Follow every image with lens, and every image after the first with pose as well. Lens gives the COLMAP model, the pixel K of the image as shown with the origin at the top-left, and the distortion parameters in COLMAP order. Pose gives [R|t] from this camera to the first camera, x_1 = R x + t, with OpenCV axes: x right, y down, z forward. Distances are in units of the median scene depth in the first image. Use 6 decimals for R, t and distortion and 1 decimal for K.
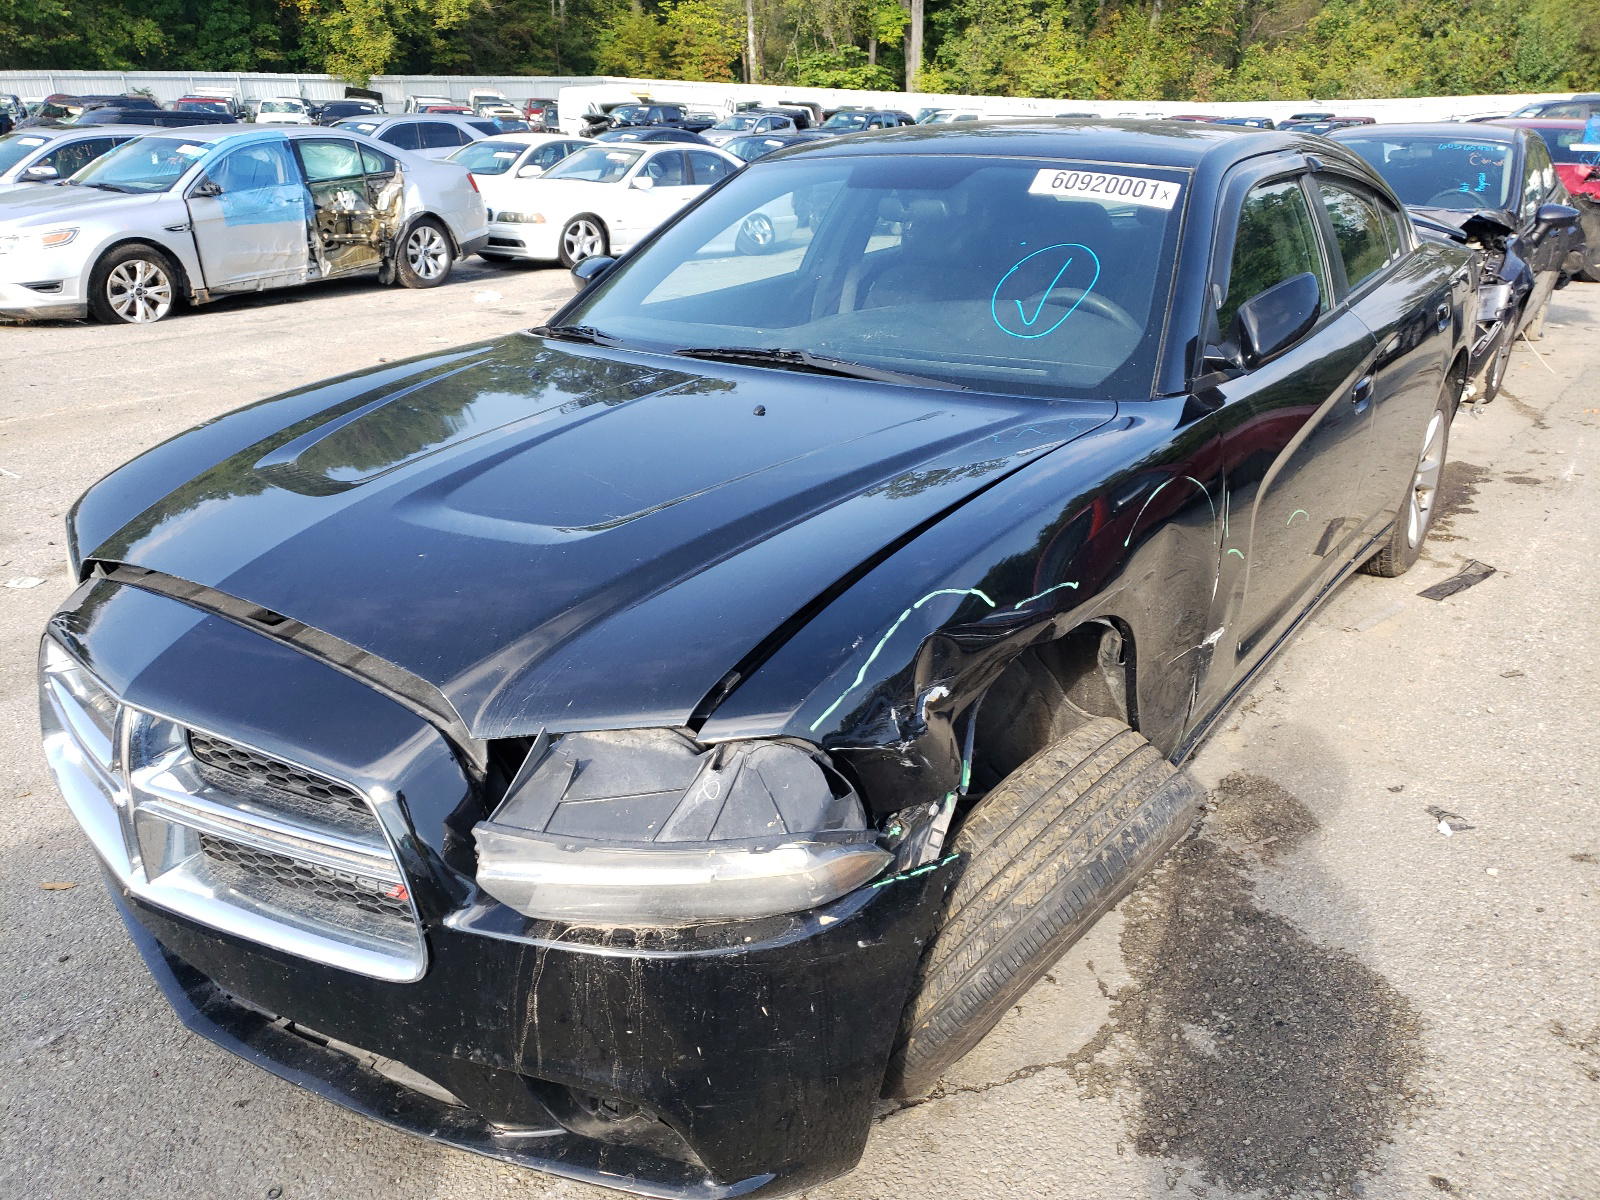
lens RADIAL K [[1258.7, 0, 800.0], [0, 1258.7, 600.0], [0, 0, 1]] dist [-0.039522, 0.072557]
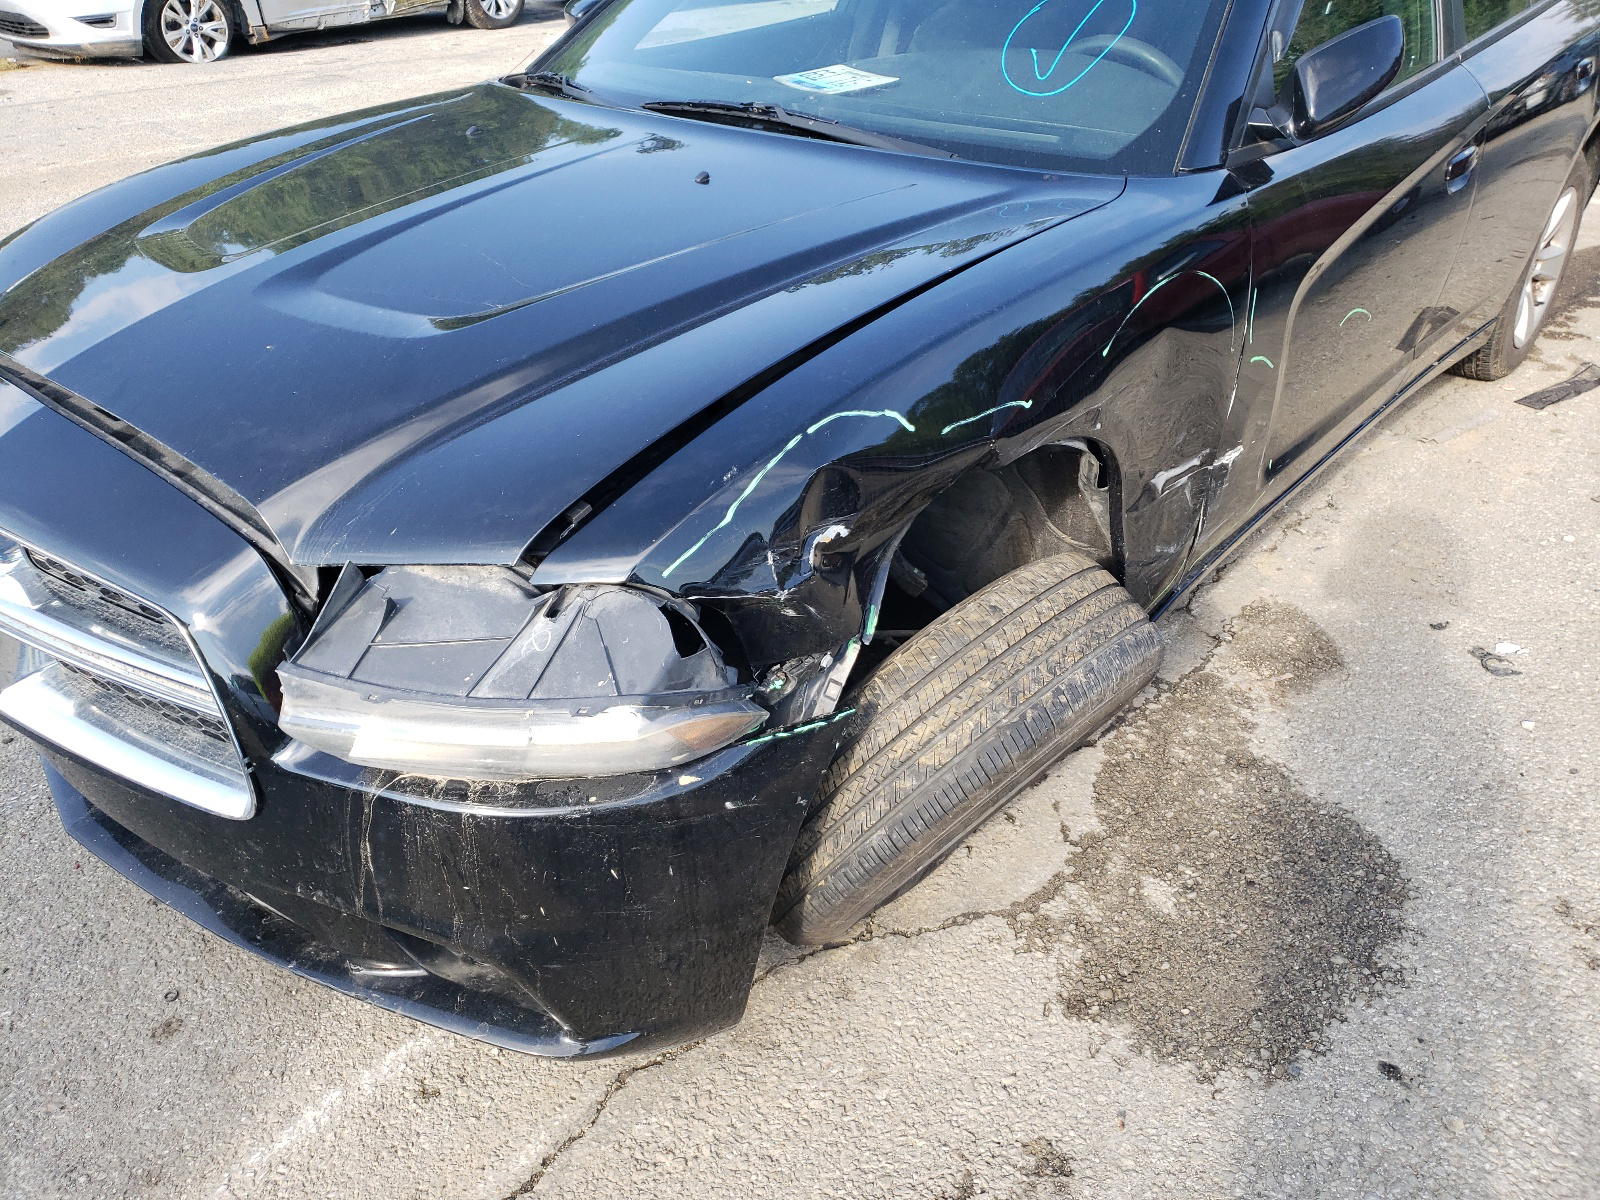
lens RADIAL K [[1276.6, 0, 800.0], [0, 1276.6, 600.0], [0, 0, 1]] dist [0.007147, -0.008637]
pose [[0.996729, 0.046628, -0.066013, 0.117842], [-0.033946, 0.982780, 0.181633, -0.031140], [0.073346, -0.178798, 0.981148, 0.098098]]
